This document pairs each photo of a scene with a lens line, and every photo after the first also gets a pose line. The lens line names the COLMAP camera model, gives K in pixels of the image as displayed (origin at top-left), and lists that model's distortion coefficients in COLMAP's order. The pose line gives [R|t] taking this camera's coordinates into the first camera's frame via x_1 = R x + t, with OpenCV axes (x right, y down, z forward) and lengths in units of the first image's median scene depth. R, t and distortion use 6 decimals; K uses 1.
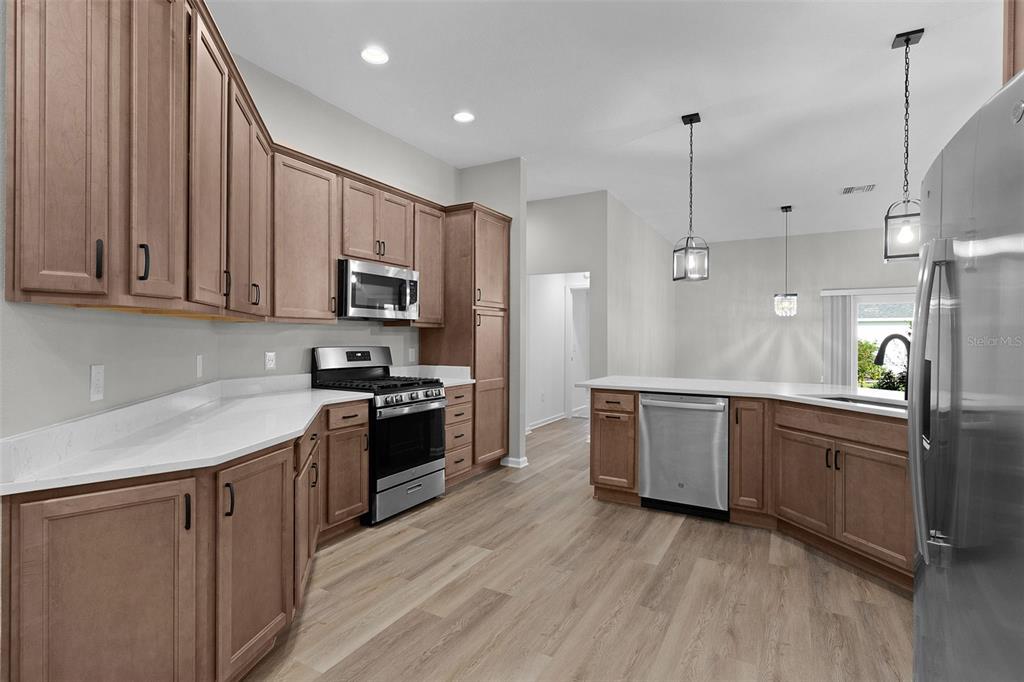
lens RADIAL K [[493.1, 0, 511.9], [0, 493.1, 339.2], [0, 0, 1]] dist [0.001353, 0.000579]
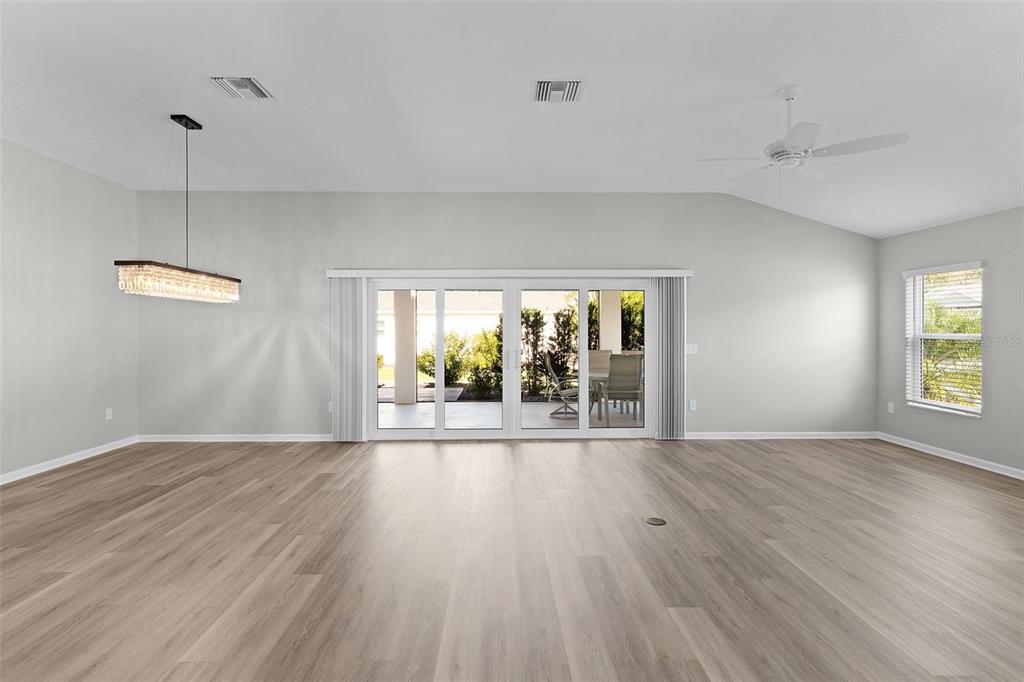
lens RADIAL K [[493.1, 0, 504.2], [0, 493.1, 330.5], [0, 0, 1]] dist [0.001353, 0.000579]
pose [[0.861817, -0.007649, 0.507161, 1.062526], [0.005521, 0.999969, 0.005700, -0.025668], [-0.507189, -0.002112, 0.861832, 0.534686]]
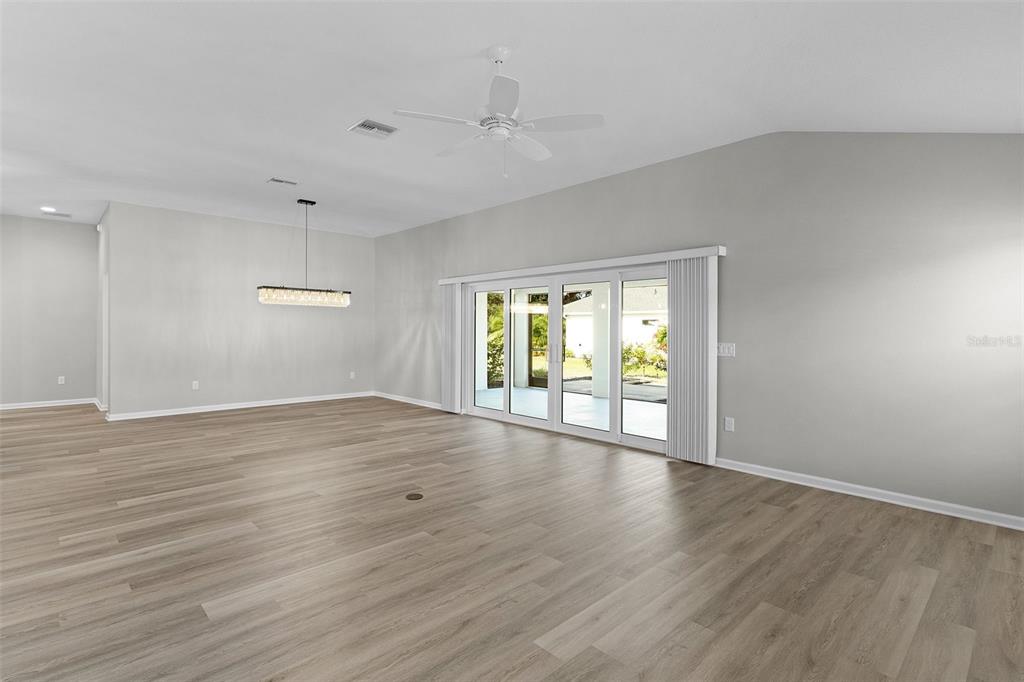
lens RADIAL K [[493.1, 0, 505.8], [0, 493.1, 330.4], [0, 0, 1]] dist [0.001353, 0.000579]
pose [[0.955324, 0.001654, -0.295557, 2.276516], [-0.001719, 0.999999, 0.000040, 0.000367], [0.295557, 0.000470, 0.955325, 0.274845]]
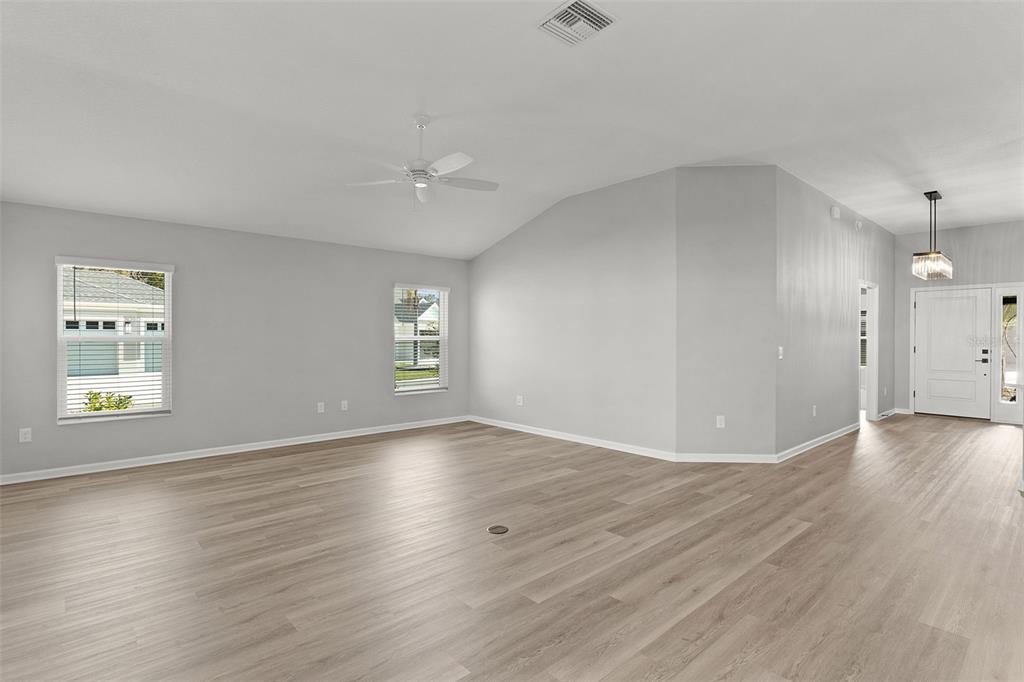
lens RADIAL K [[493.1, 0, 498.2], [0, 493.1, 337.5], [0, 0, 1]] dist [0.001353, 0.000579]
pose [[-0.947105, -0.005725, 0.320874, 1.509085], [-0.004764, 0.999982, 0.003781, -0.002832], [-0.320889, 0.002052, -0.947114, 2.042908]]
